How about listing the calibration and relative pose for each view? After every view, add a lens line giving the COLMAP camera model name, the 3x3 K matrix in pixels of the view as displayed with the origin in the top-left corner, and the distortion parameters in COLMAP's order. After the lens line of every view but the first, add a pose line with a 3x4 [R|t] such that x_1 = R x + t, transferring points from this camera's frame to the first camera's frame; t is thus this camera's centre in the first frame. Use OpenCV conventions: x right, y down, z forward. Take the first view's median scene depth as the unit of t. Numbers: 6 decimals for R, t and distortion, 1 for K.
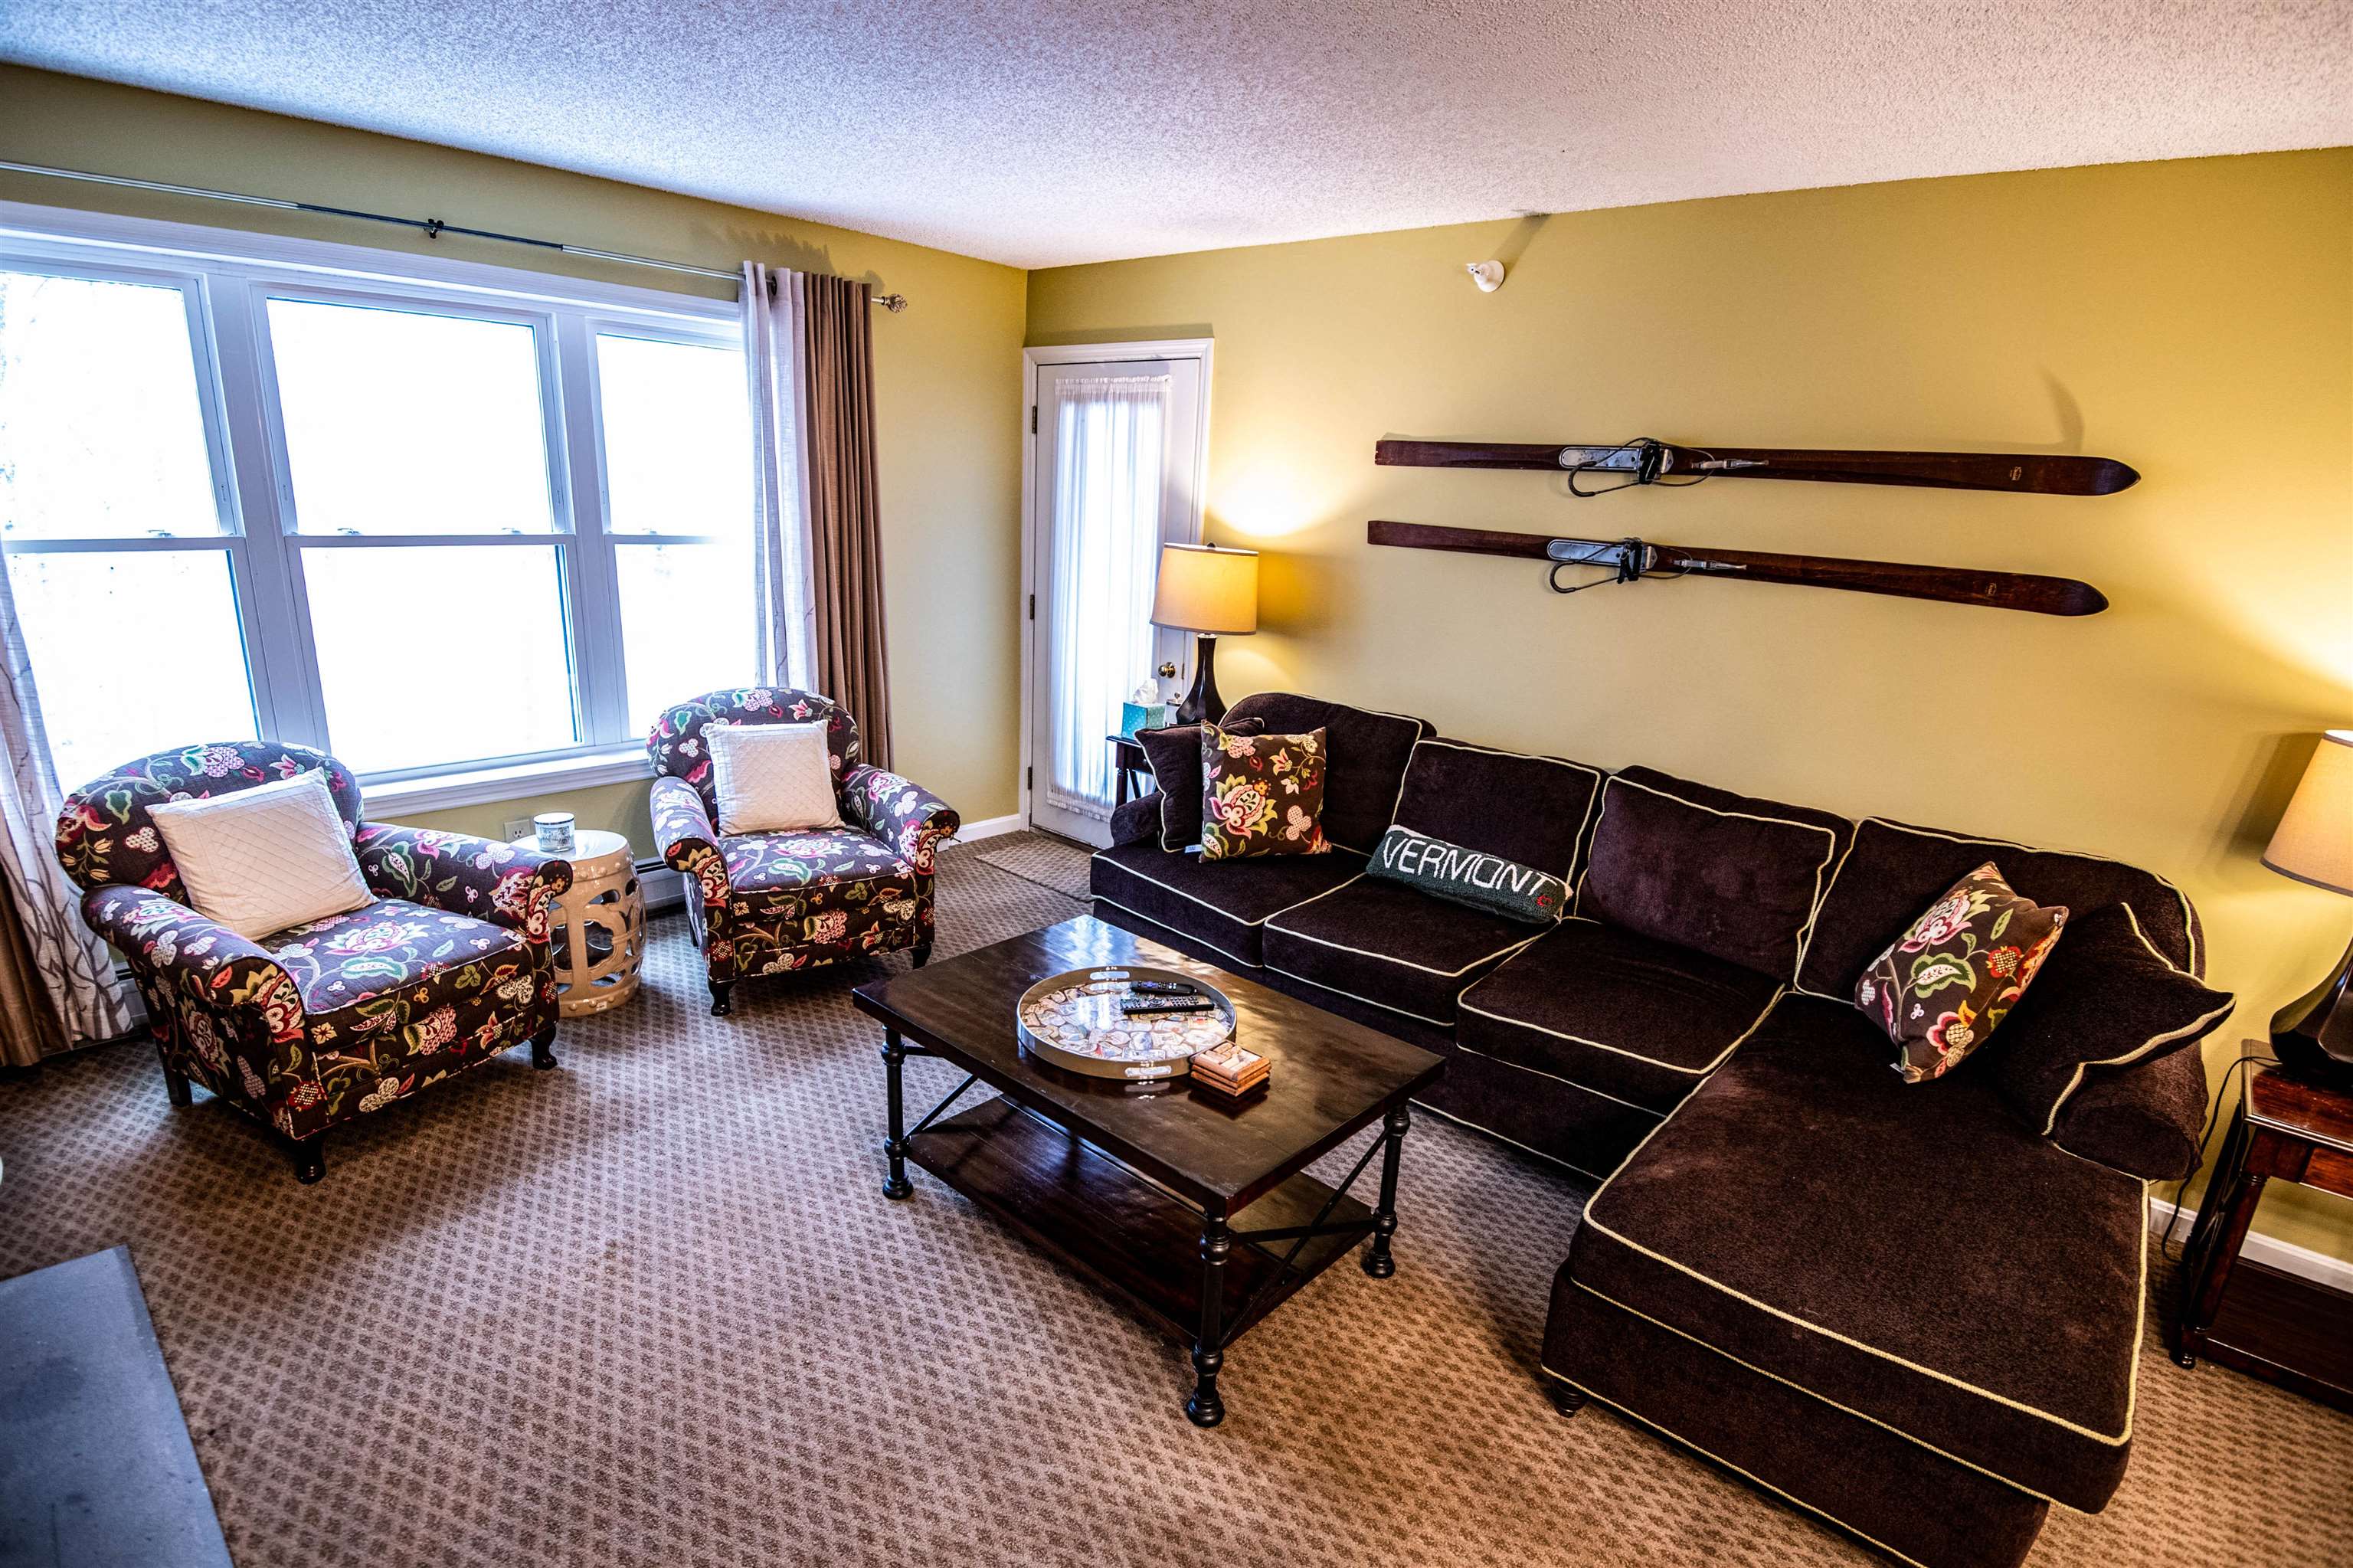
lens RADIAL K [[1160.9, 0, 1133.4], [0, 1160.9, 831.0], [0, 0, 1]] dist [-0.024844, -0.006791]
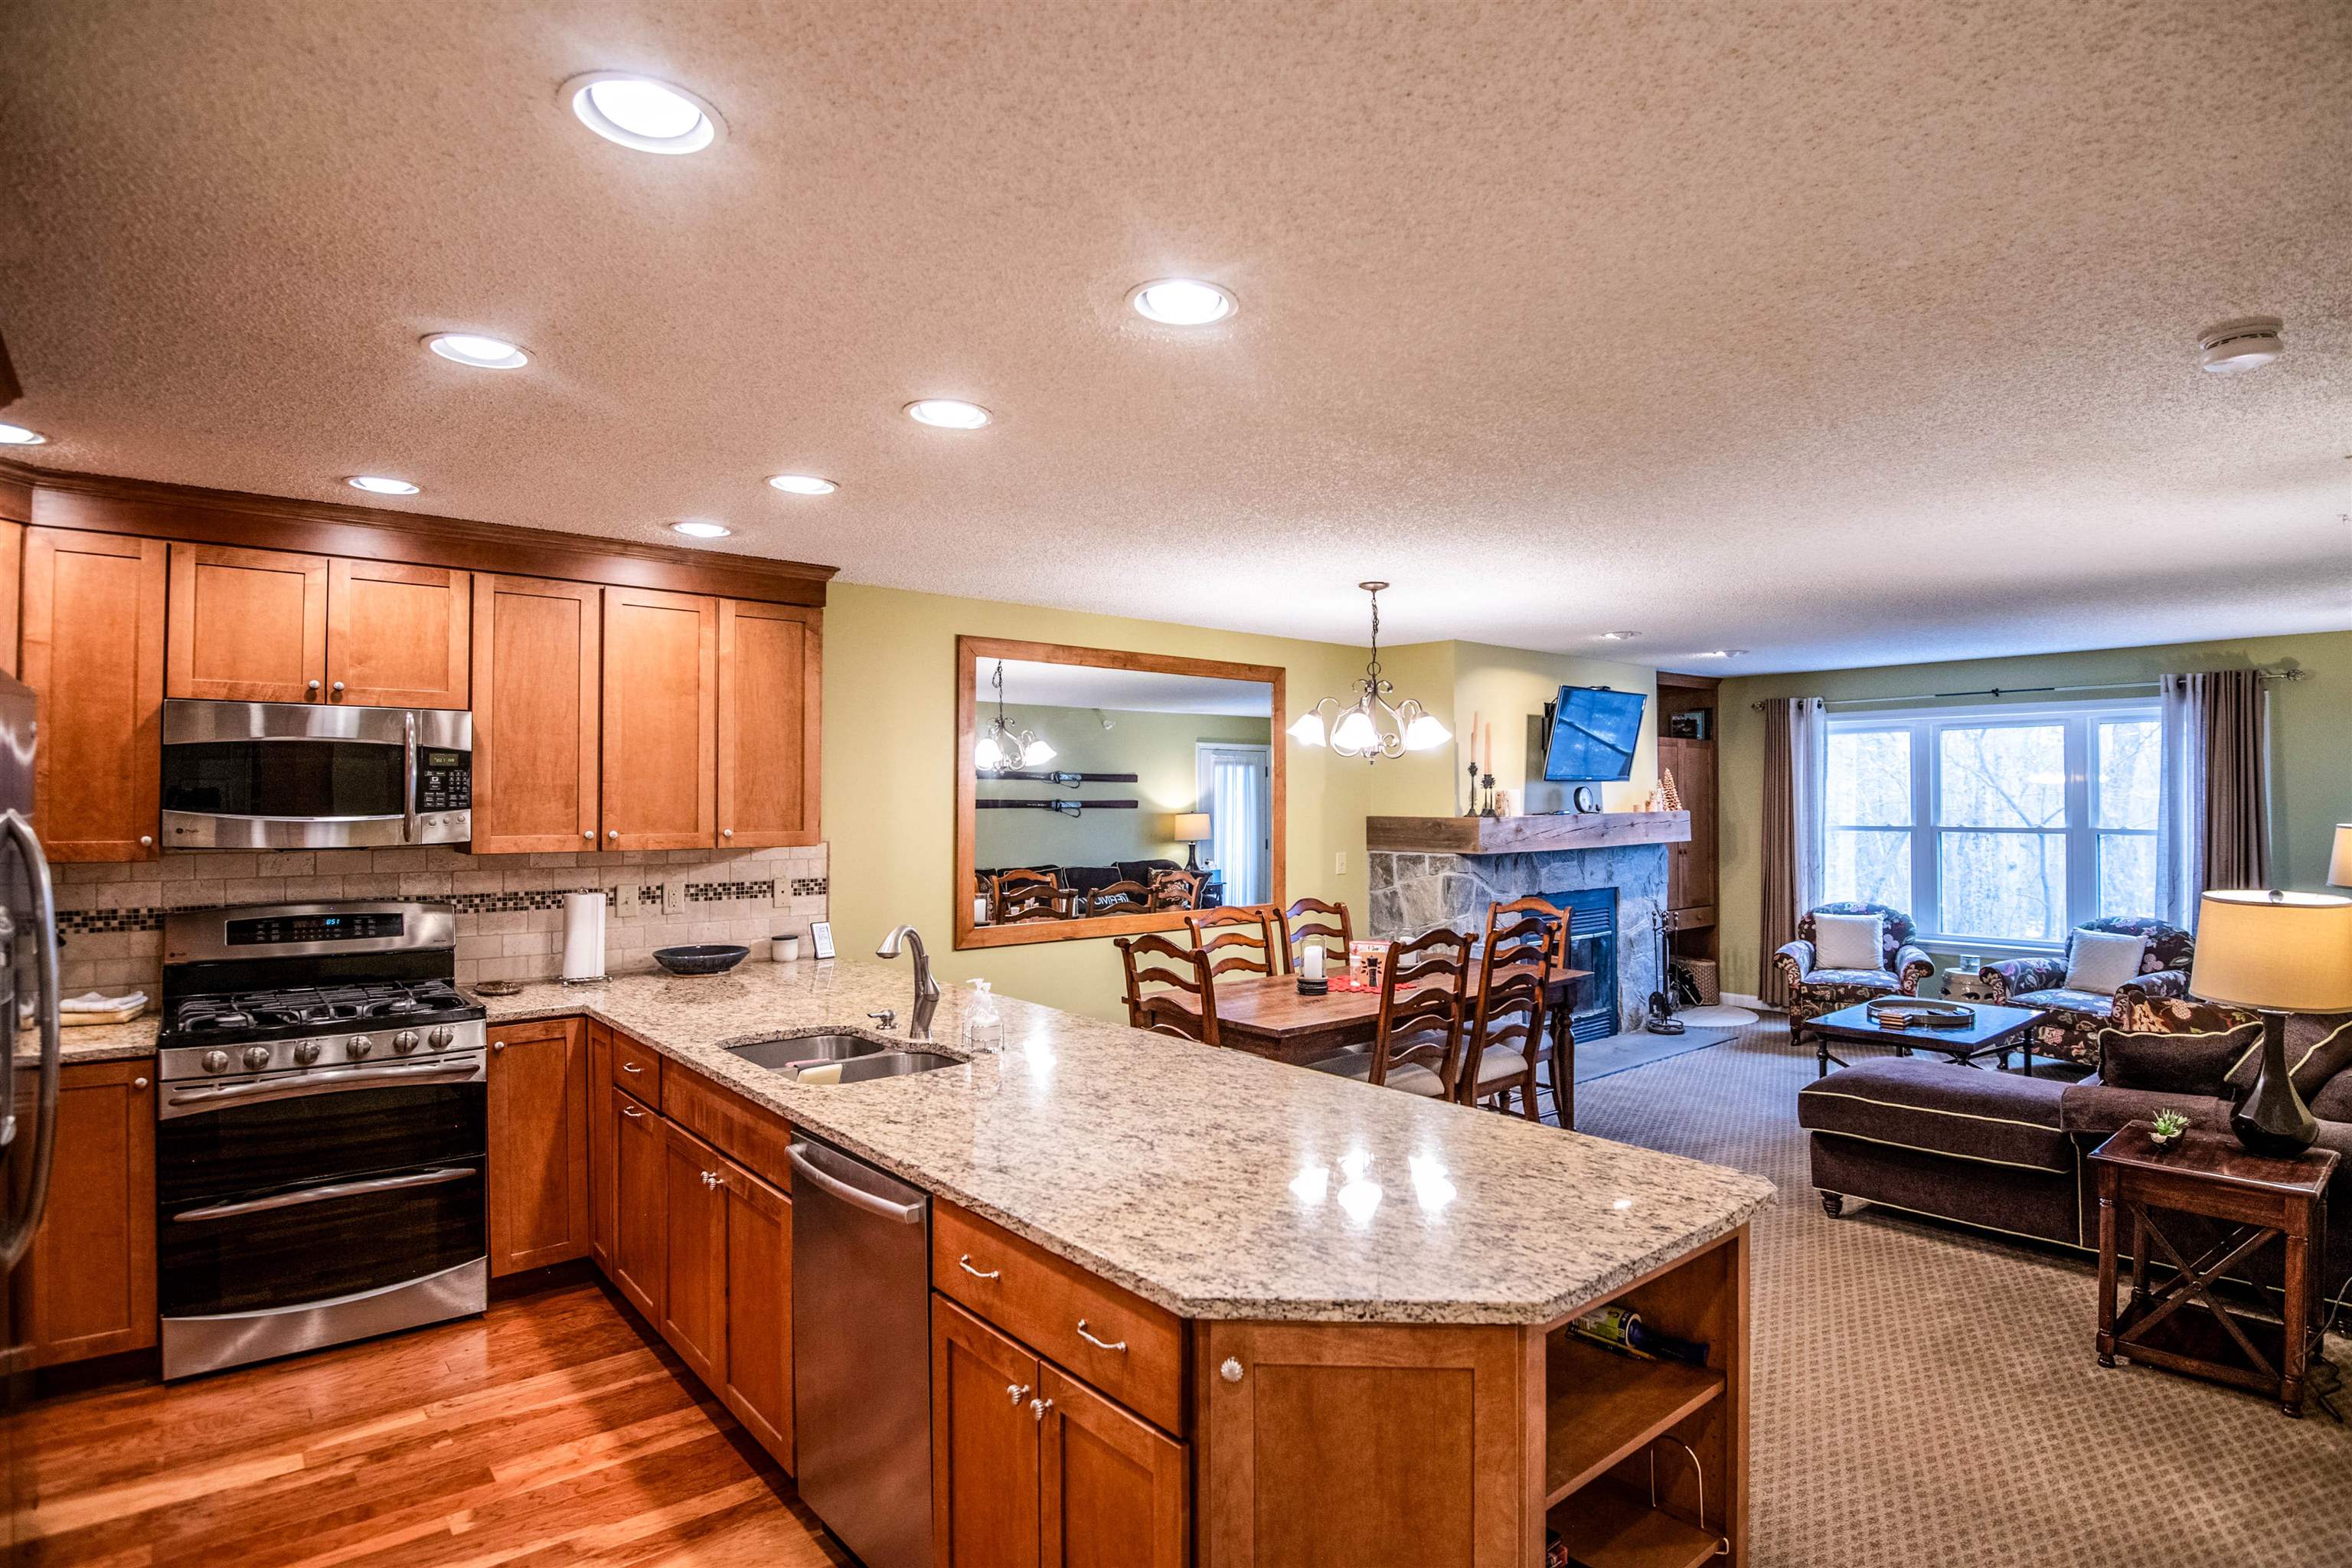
lens RADIAL K [[1225.0, 0, 1223.7], [0, 1225.0, 752.4], [0, 0, 1]] dist [-0.013339, -0.015469]
pose [[-0.090262, -0.081828, -0.992551, 1.808685], [-0.297054, 0.953466, -0.051592, 0.149354], [0.950585, 0.290185, -0.110369, -0.132025]]
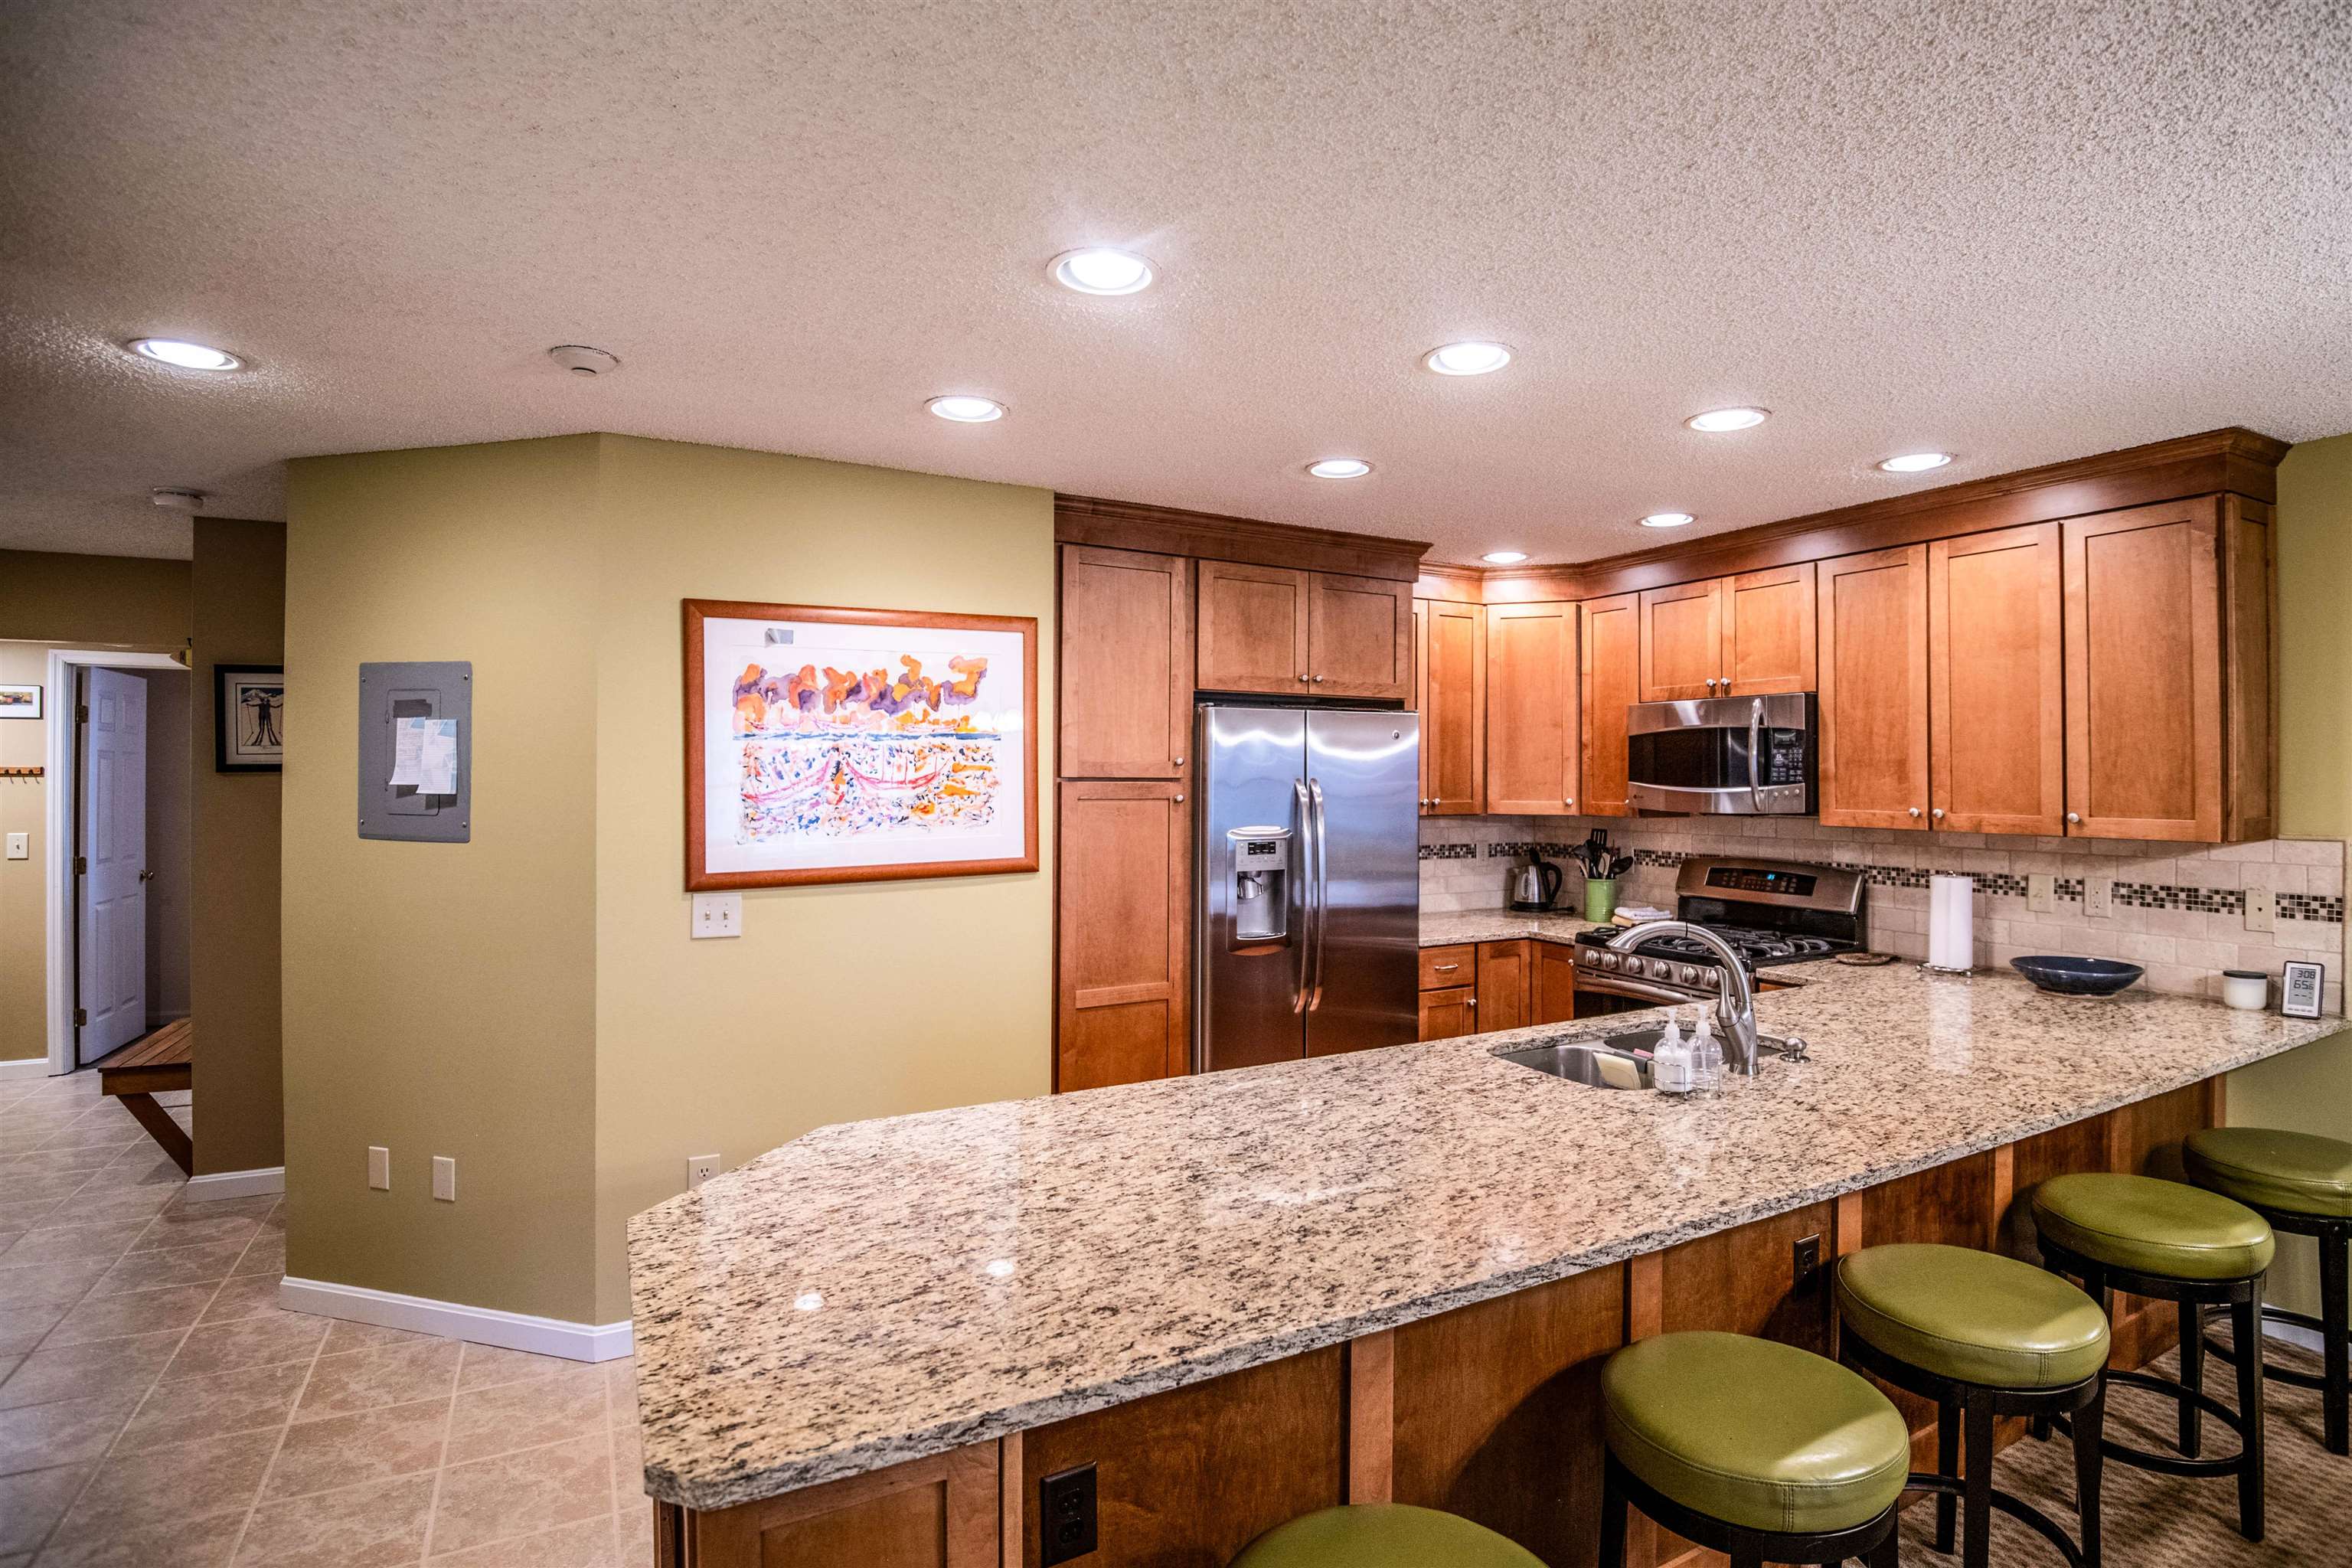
lens RADIAL K [[1160.4, 0, 1249.8], [0, 1160.4, 758.2], [0, 0, 1]] dist [-0.024844, -0.006791]
pose [[-0.954999, -0.044120, 0.293310, 0.916043], [0.042617, 0.958205, 0.282892, -0.028831], [-0.293532, 0.282661, -0.913204, 0.312403]]
